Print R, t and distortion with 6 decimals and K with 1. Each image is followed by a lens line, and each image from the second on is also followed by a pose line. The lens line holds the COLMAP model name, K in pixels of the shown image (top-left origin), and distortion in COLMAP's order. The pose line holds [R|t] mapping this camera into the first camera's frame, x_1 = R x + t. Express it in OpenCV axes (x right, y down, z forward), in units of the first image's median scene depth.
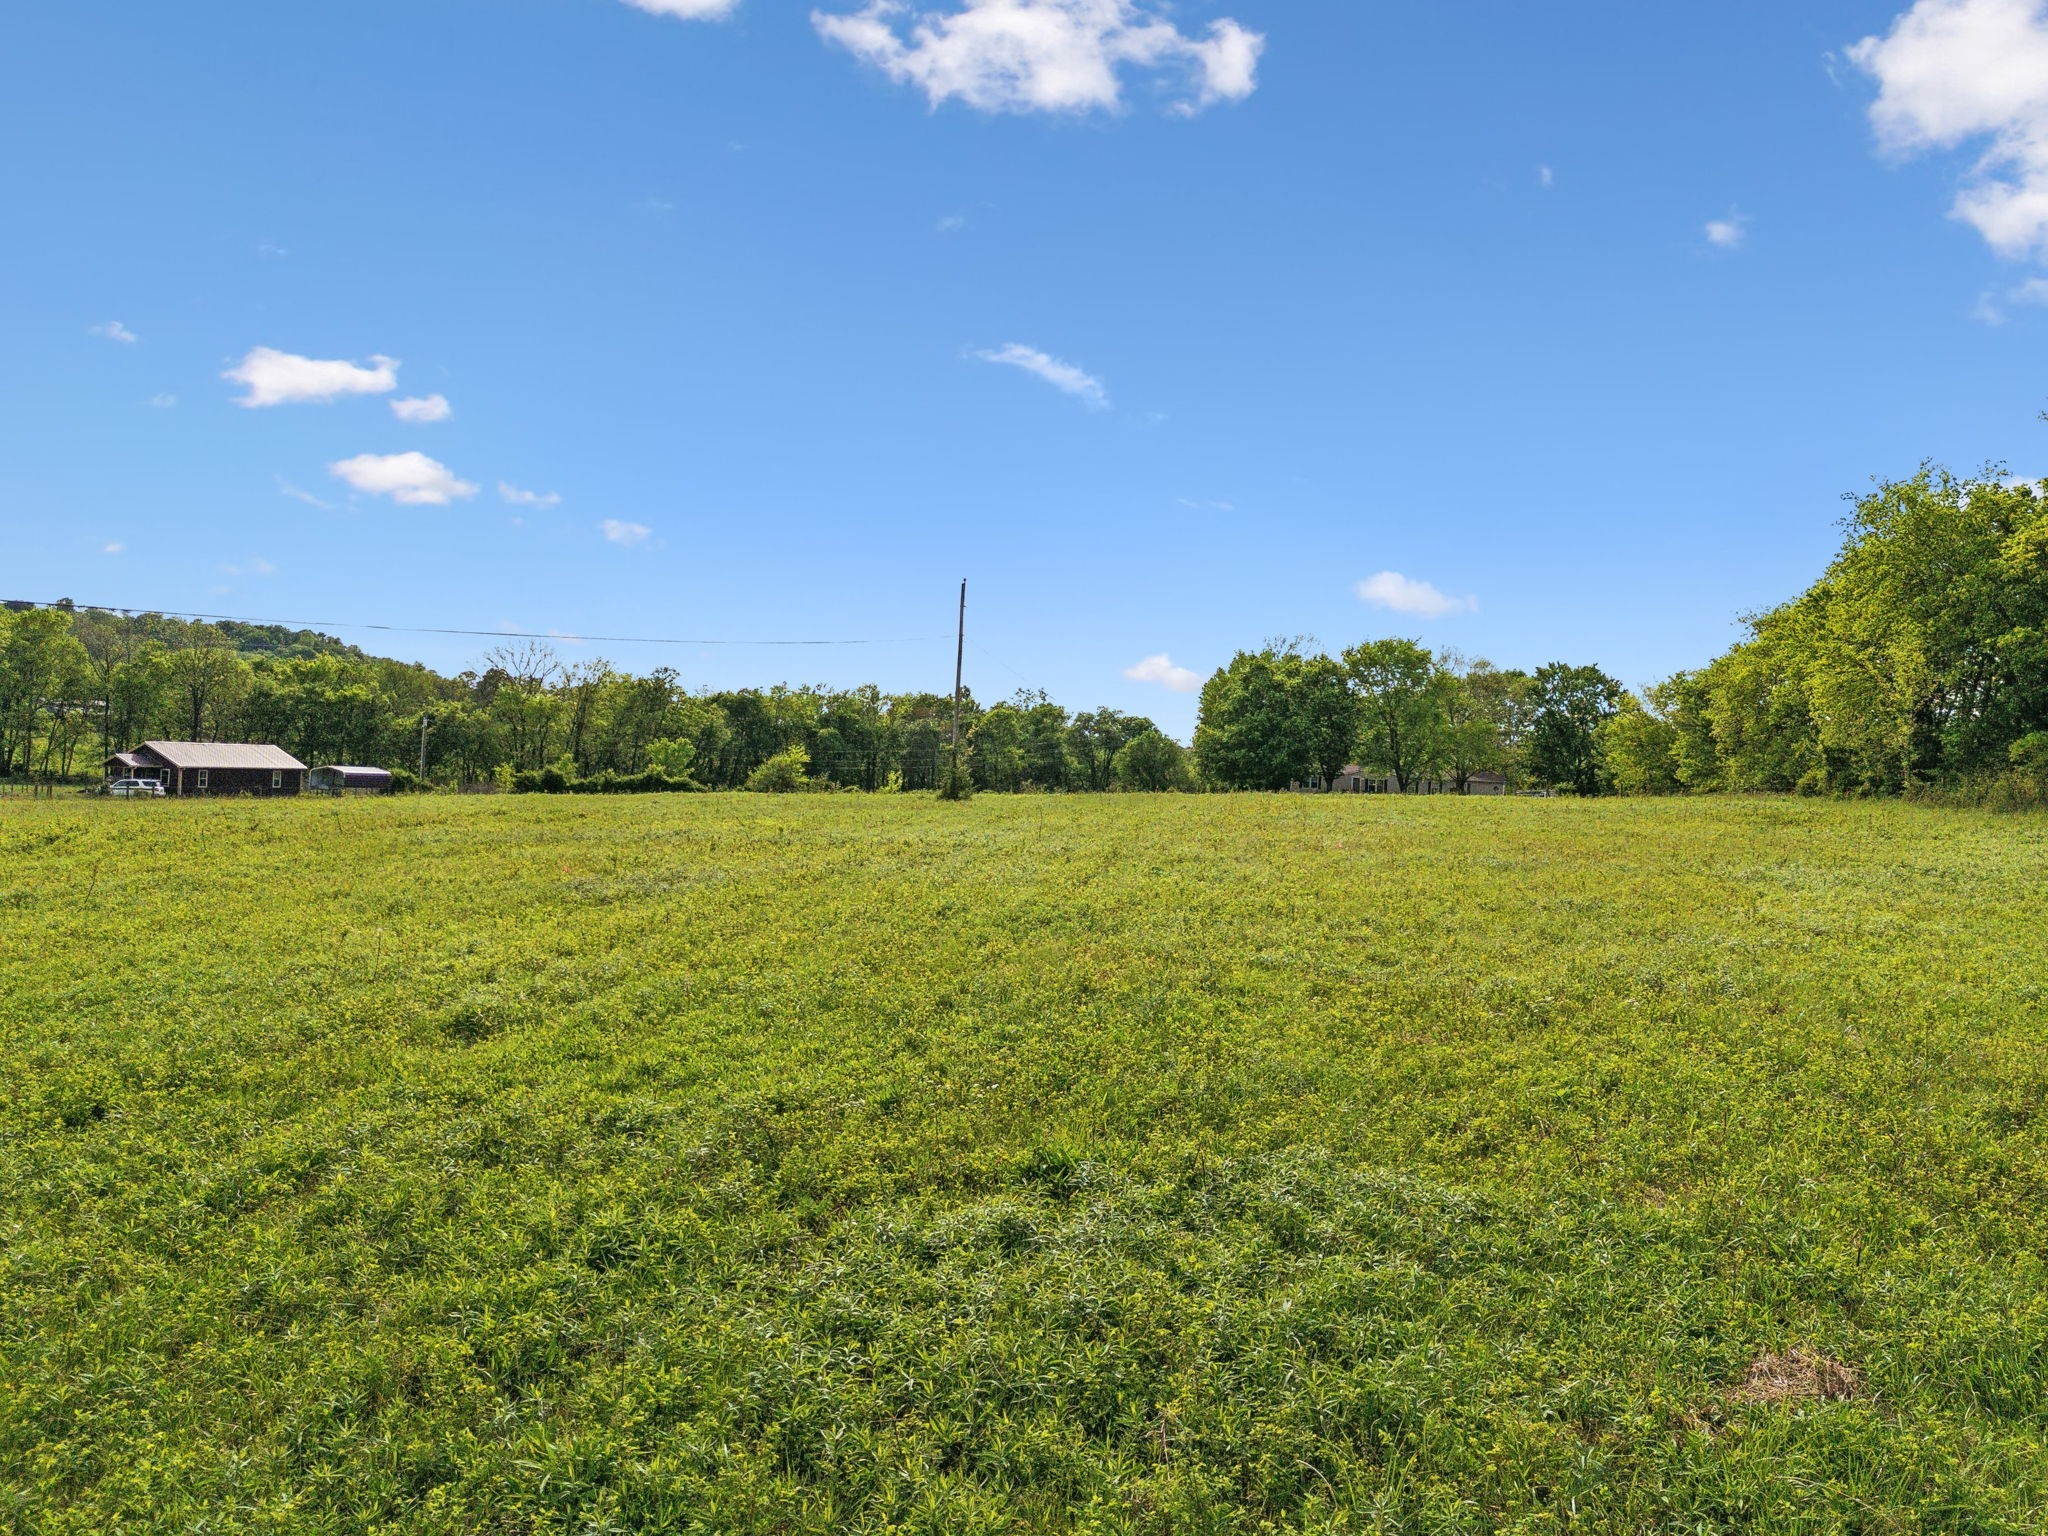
lens RADIAL K [[1581.4, 0, 1024.0], [0, 1581.4, 768.0], [0, 0, 1]] dist [0.102000, -0.105365]
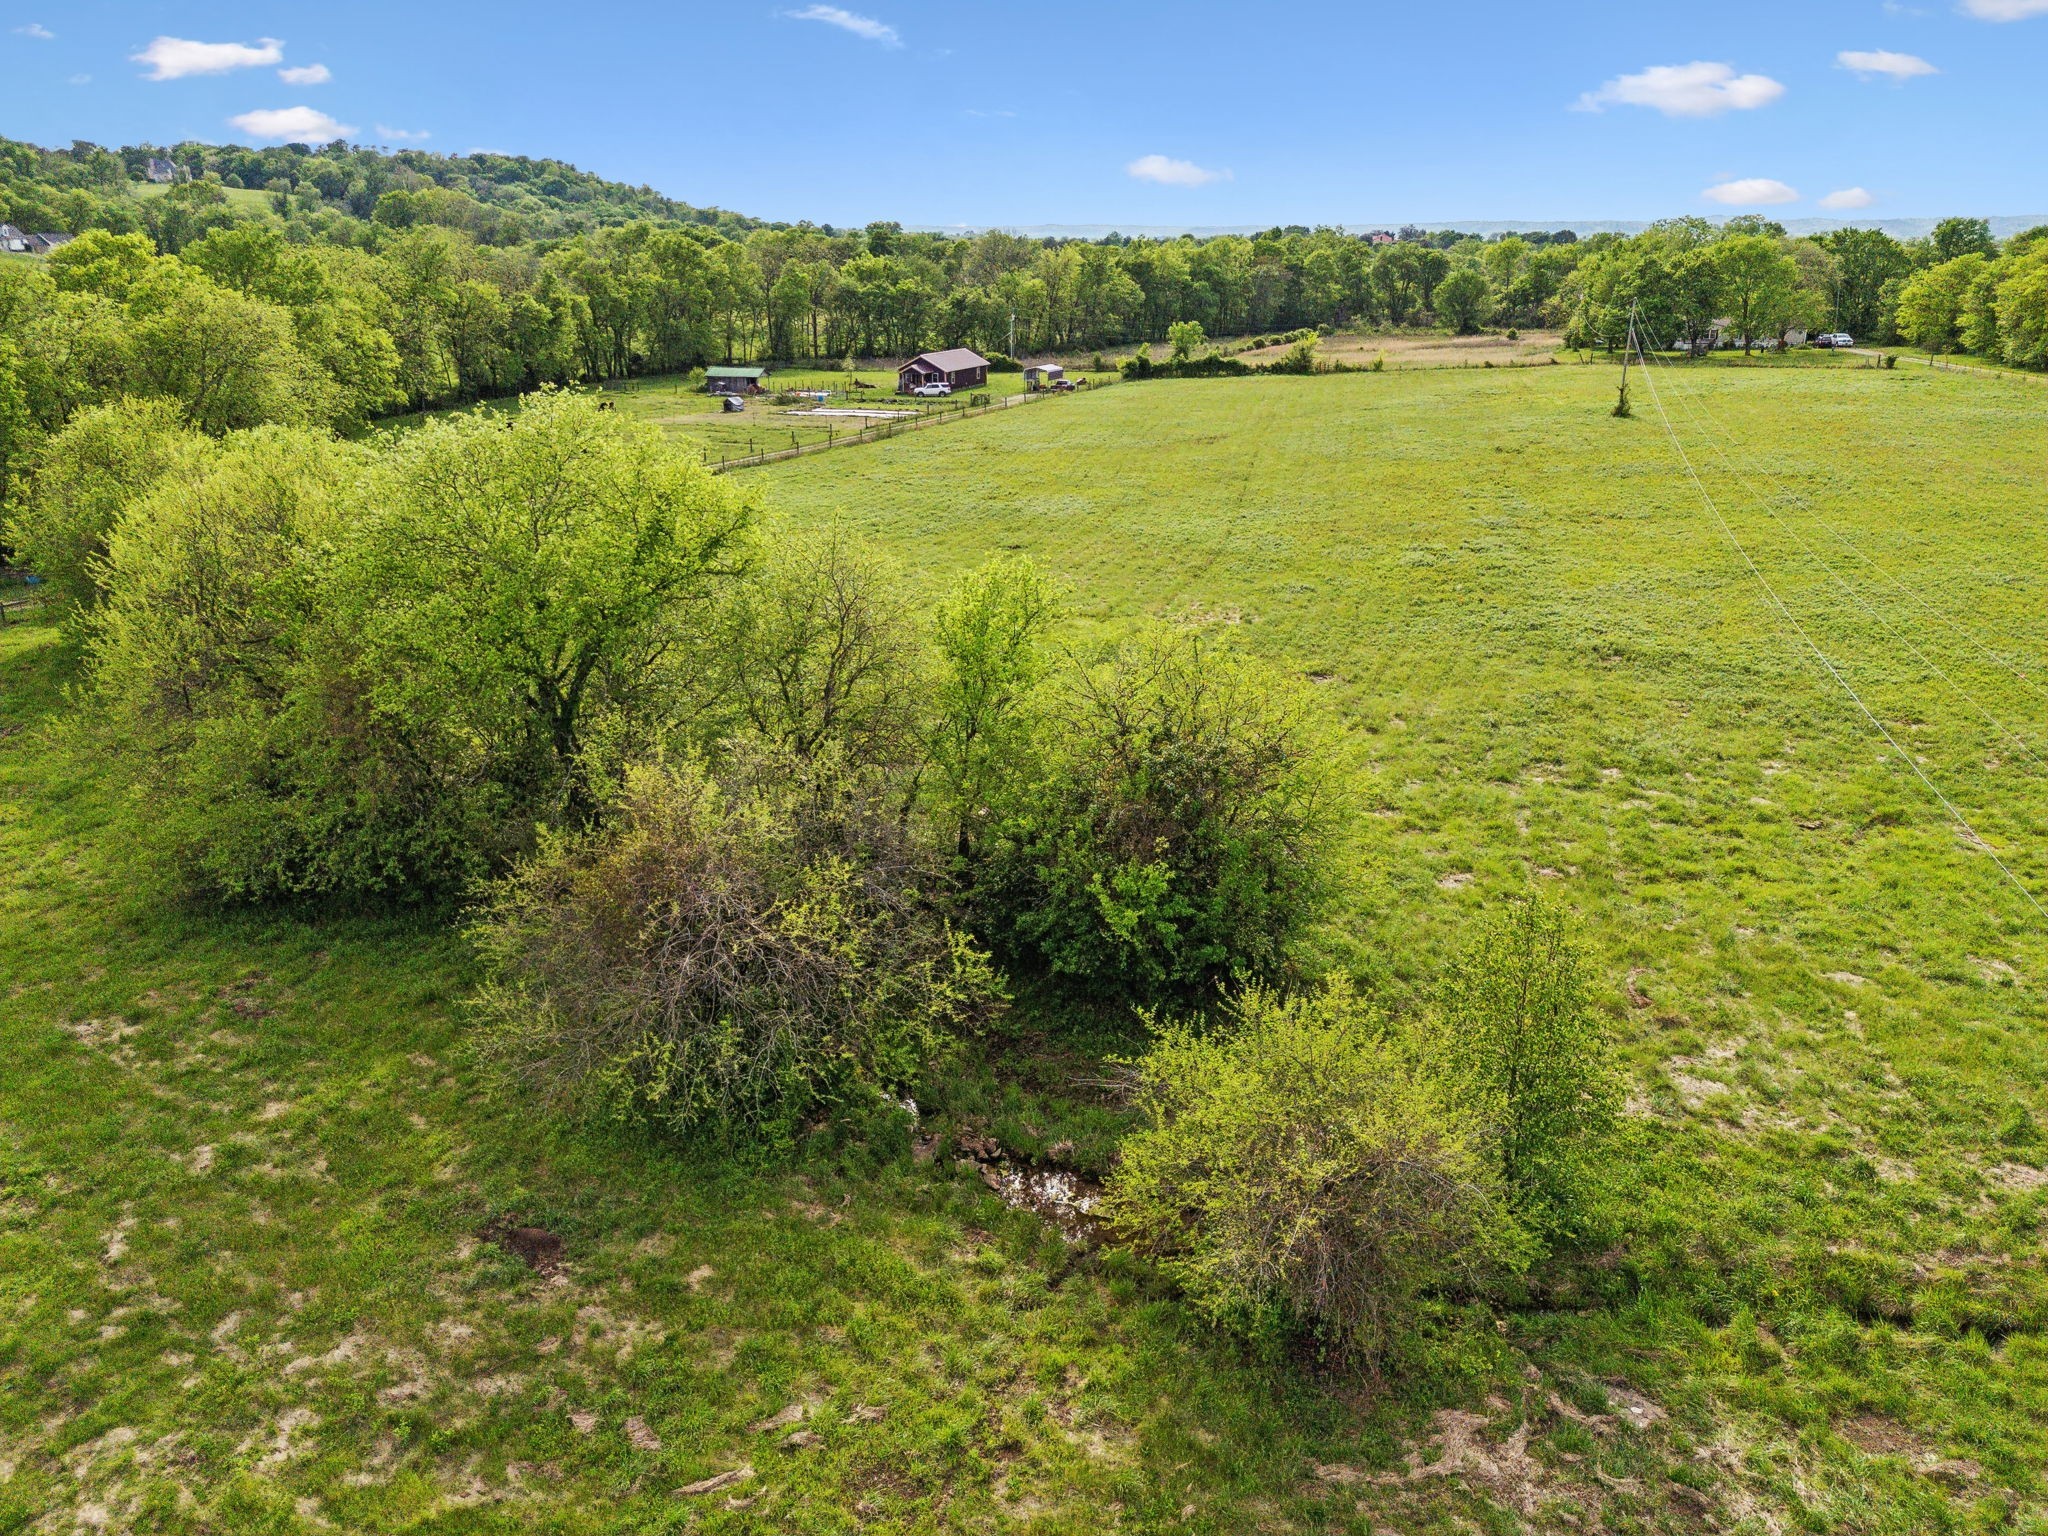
lens RADIAL K [[1489.4, 0, 1030.2], [0, 1489.4, 768.4], [0, 0, 1]] dist [0.063775, -0.053124]
pose [[0.996247, -0.020150, -0.084183, -0.212632], [0.046696, 0.943988, 0.326658, -0.071201], [0.072885, -0.329363, 0.941386, -0.330948]]
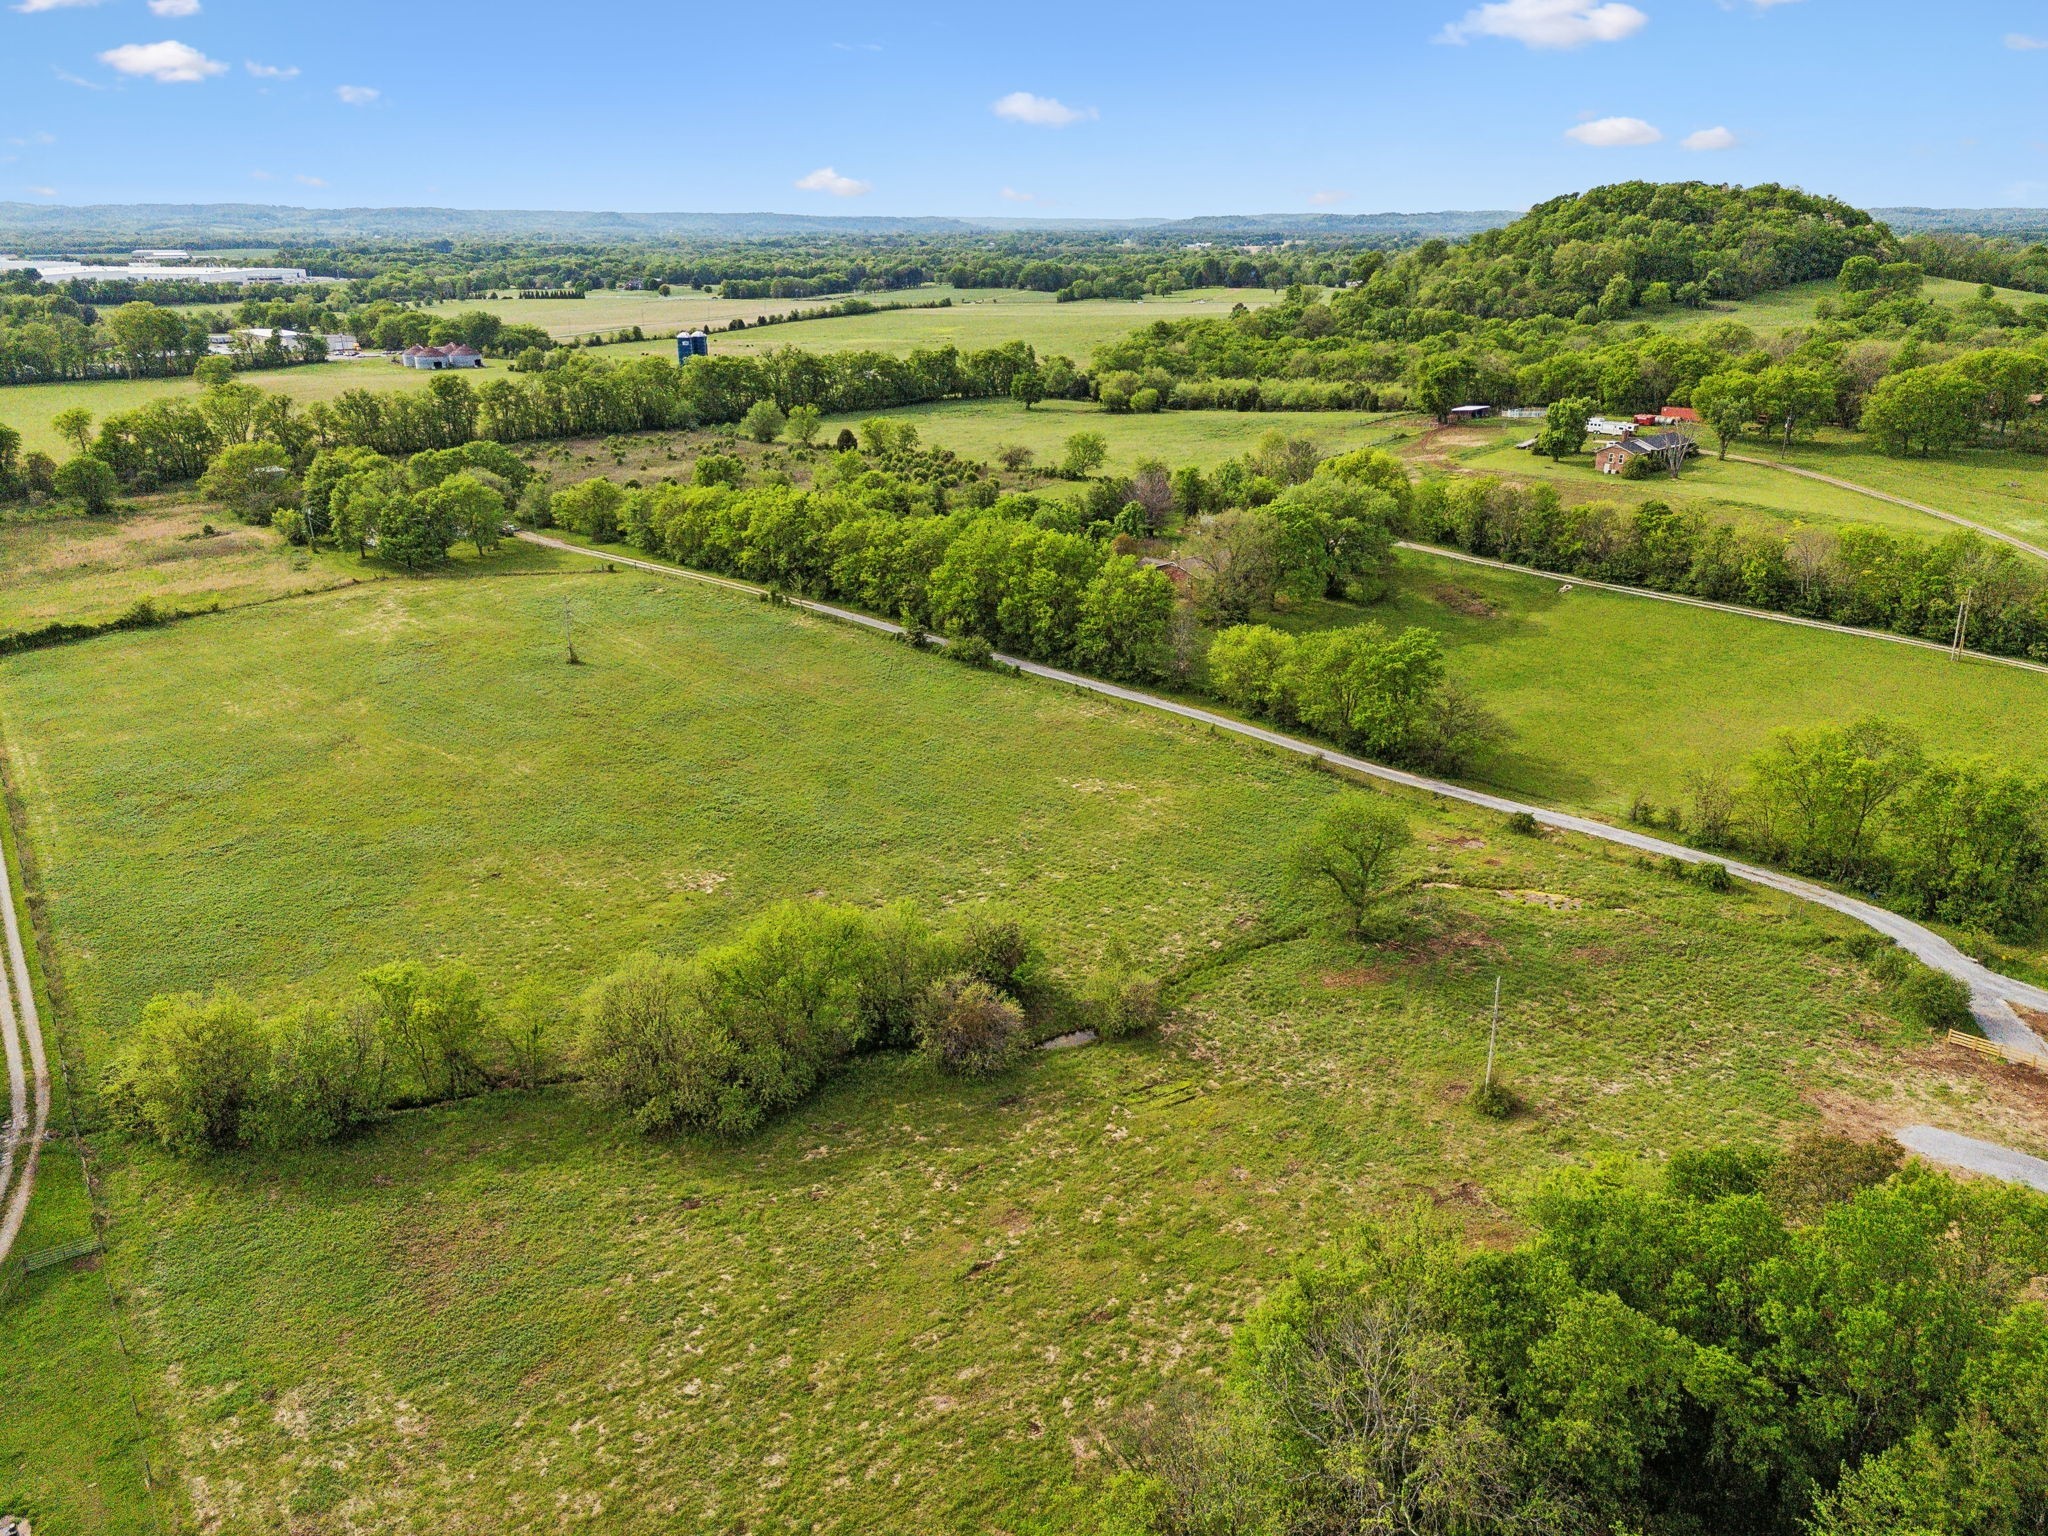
lens RADIAL K [[1519.7, 0, 1038.1], [0, 1519.7, 753.4], [0, 0, 1]] dist [0.071089, -0.064677]
pose [[0.584117, -0.307076, 0.751340, -0.632318], [0.024172, 0.931843, 0.362056, -0.304956], [-0.811309, -0.193322, 0.551728, -0.509559]]
